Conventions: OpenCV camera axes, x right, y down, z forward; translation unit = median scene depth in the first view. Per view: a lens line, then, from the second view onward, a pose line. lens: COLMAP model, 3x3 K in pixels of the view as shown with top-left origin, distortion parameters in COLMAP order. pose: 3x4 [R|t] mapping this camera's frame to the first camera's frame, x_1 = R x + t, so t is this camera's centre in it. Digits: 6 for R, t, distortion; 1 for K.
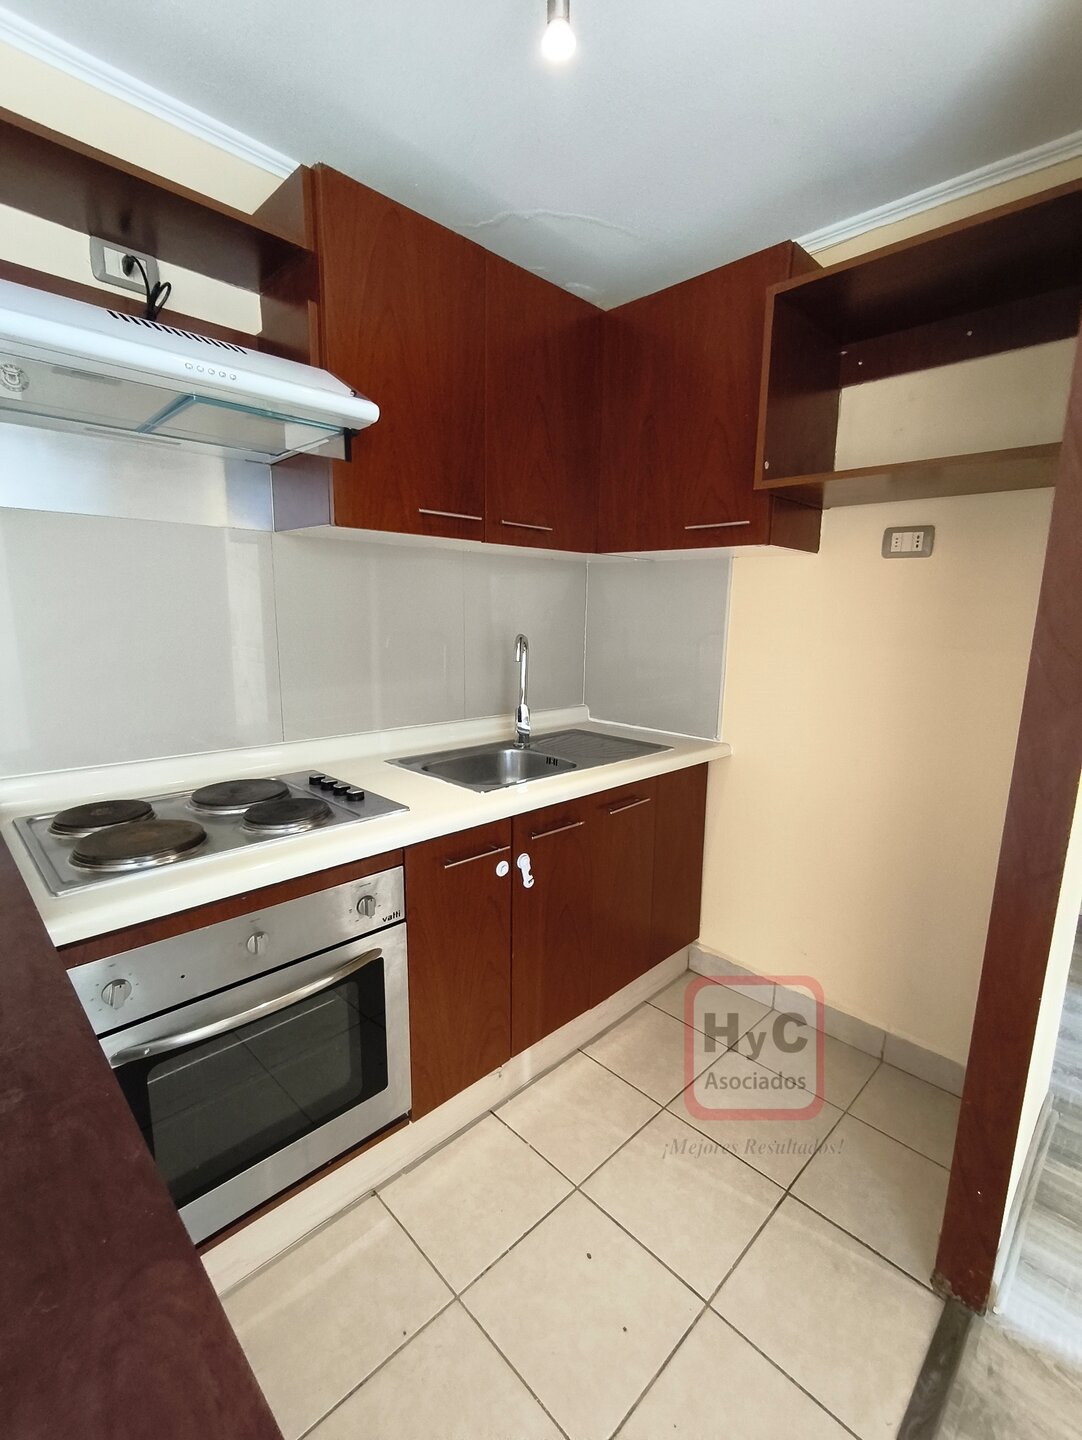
lens RADIAL K [[623.2, 0, 546.9], [0, 623.2, 718.8], [0, 0, 1]] dist [-0.000007, 0.000262]
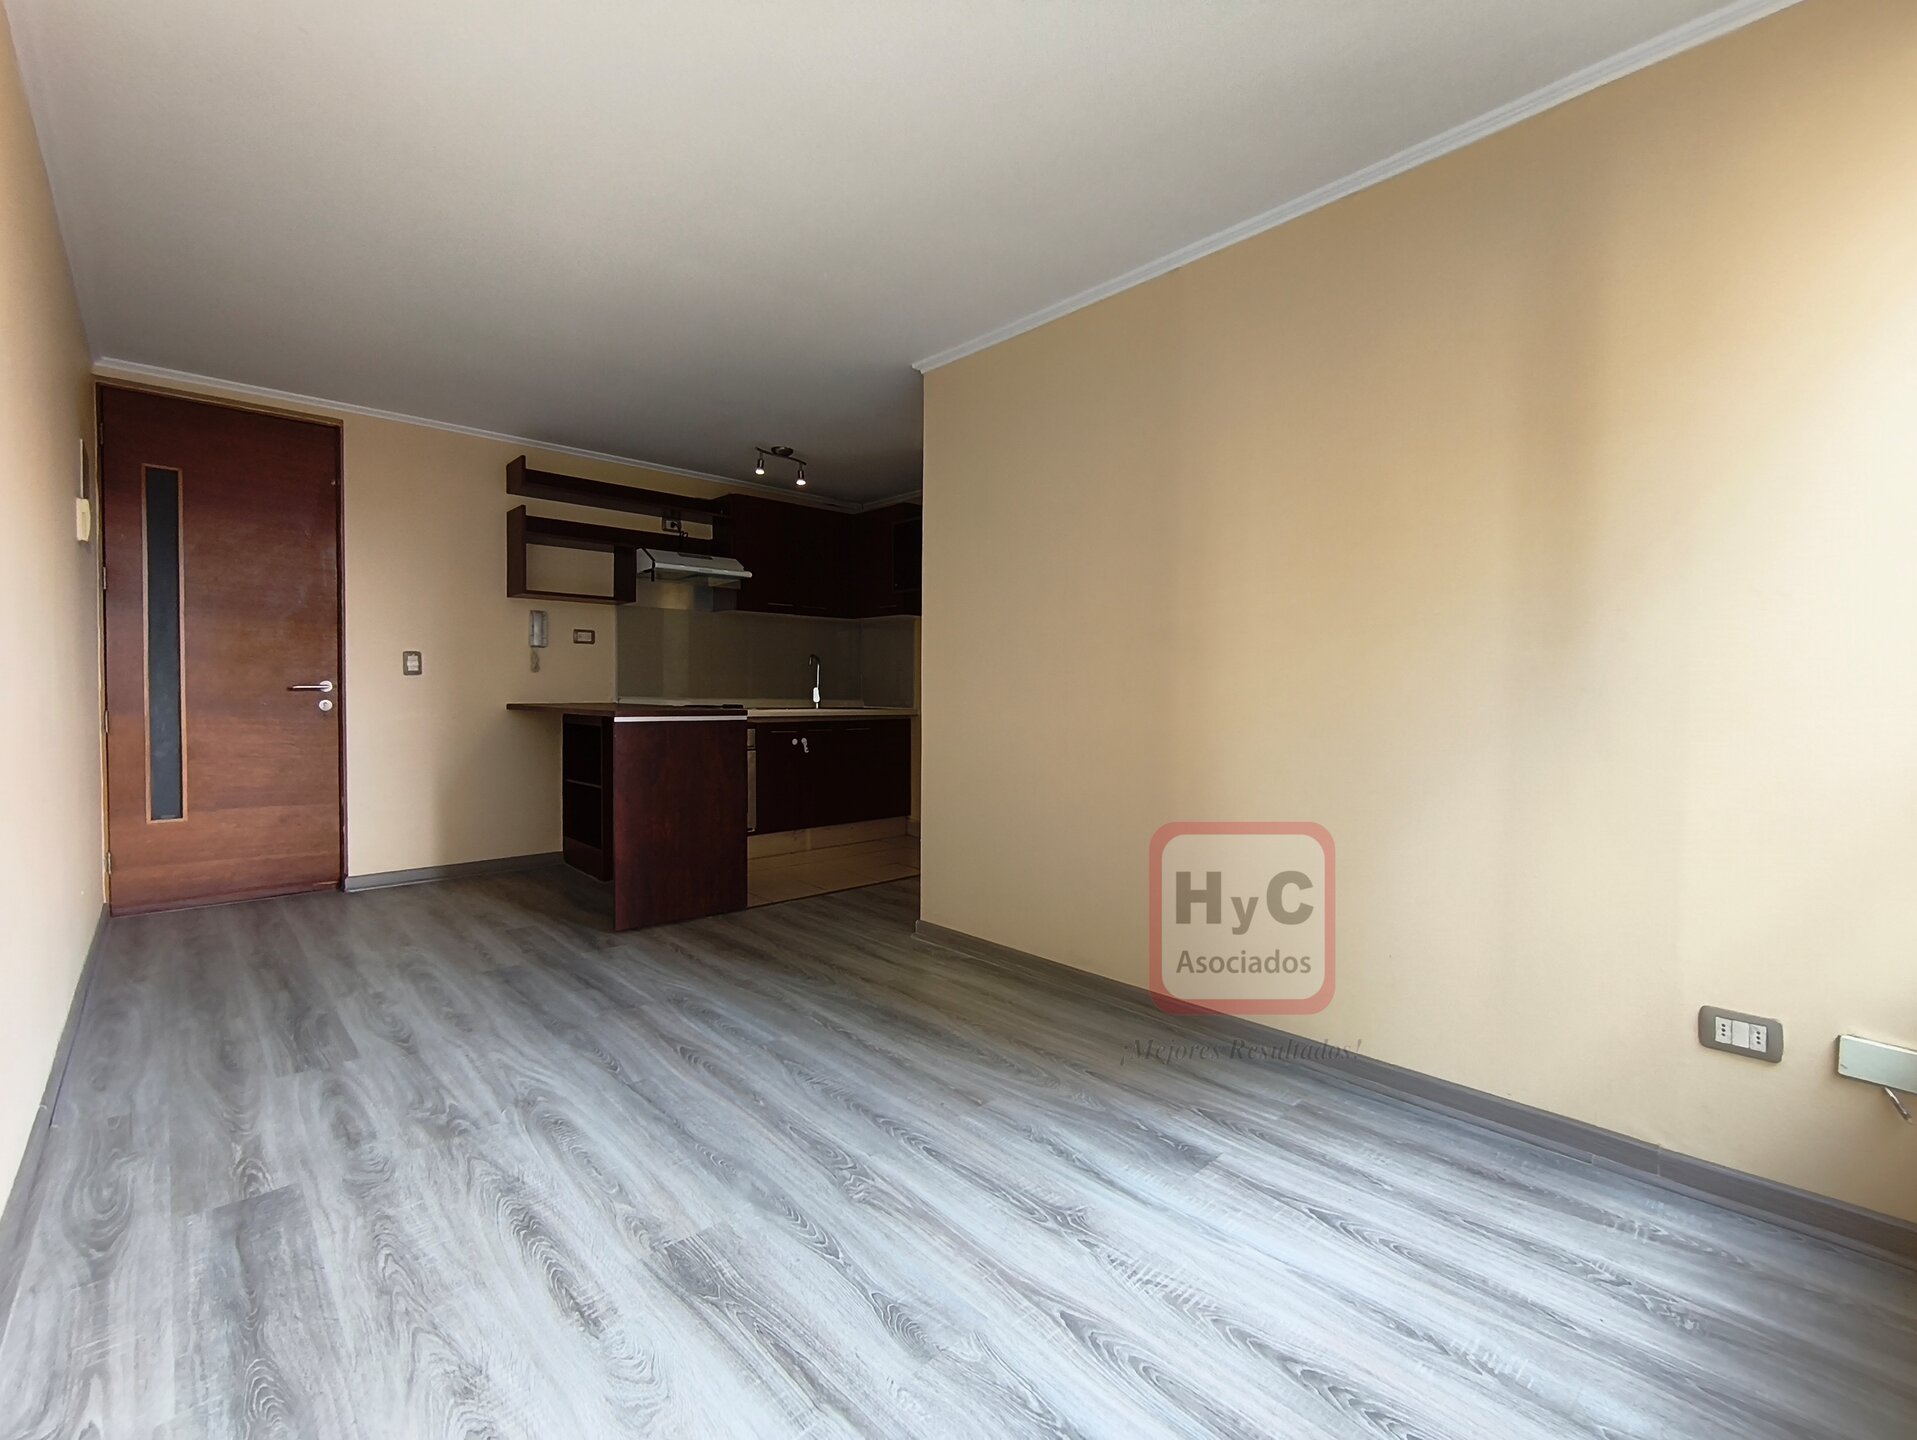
lens RADIAL K [[829.7, 0, 958.1], [0, 829.7, 702.1], [0, 0, 1]] dist [-0.000007, 0.000262]
pose [[0.999420, -0.008109, -0.033084, 0.702422], [0.002877, 0.987876, -0.155219, 0.608737], [0.033942, 0.155034, 0.987326, -2.321223]]
